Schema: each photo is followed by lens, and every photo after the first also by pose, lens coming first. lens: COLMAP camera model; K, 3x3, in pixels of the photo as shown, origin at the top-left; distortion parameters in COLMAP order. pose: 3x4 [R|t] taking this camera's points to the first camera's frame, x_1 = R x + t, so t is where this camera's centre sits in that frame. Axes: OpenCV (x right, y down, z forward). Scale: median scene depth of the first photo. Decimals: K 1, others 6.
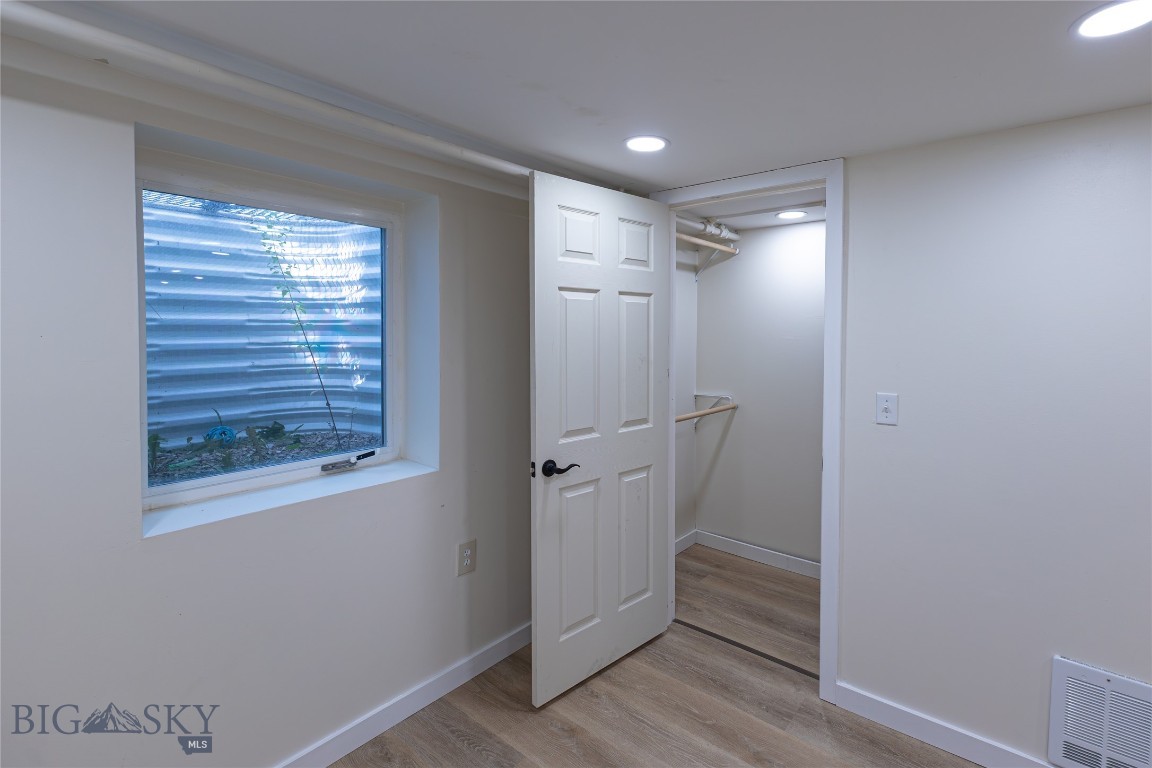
lens RADIAL K [[535.2, 0, 576.0], [0, 535.2, 348.7], [0, 0, 1]] dist [0.001984, 0.000335]
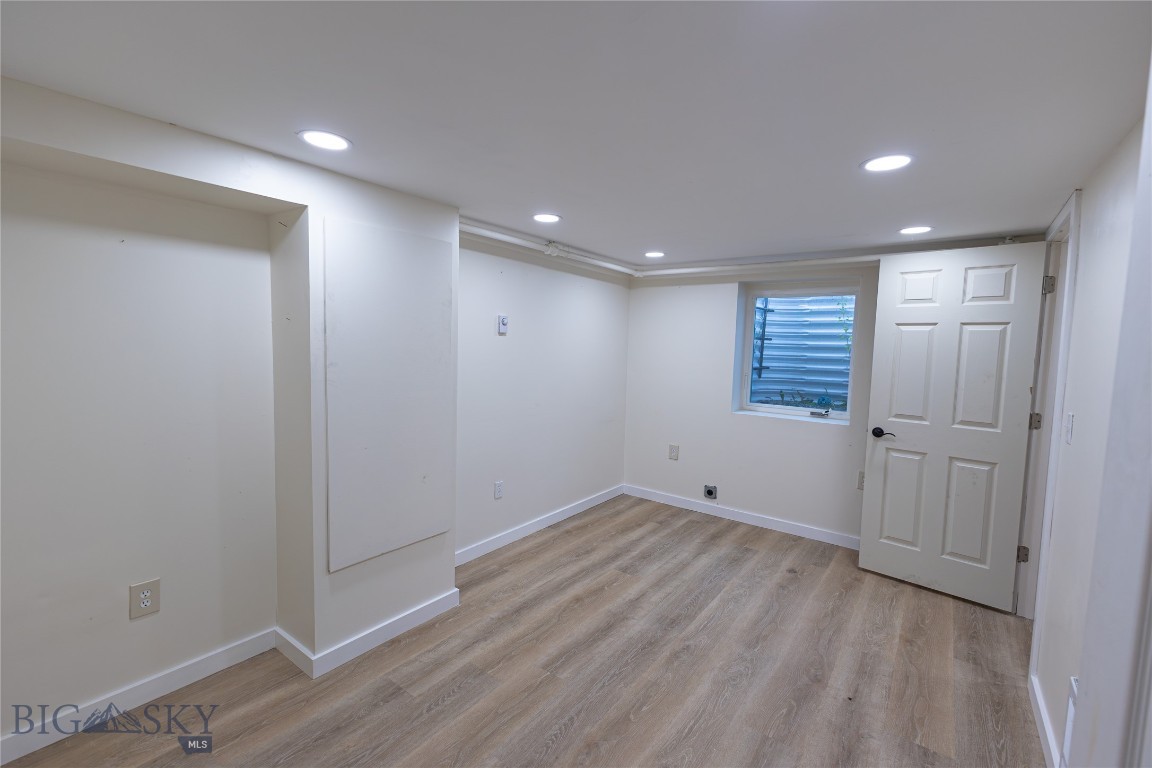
lens RADIAL K [[494.1, 0, 576.5], [0, 494.1, 382.5], [0, 0, 1]] dist [0.003087, -0.000321]
pose [[0.012387, 0.076163, -0.997018, 1.374157], [-0.059426, 0.995389, 0.075300, 0.006870], [0.998156, 0.058316, 0.016856, 0.020184]]
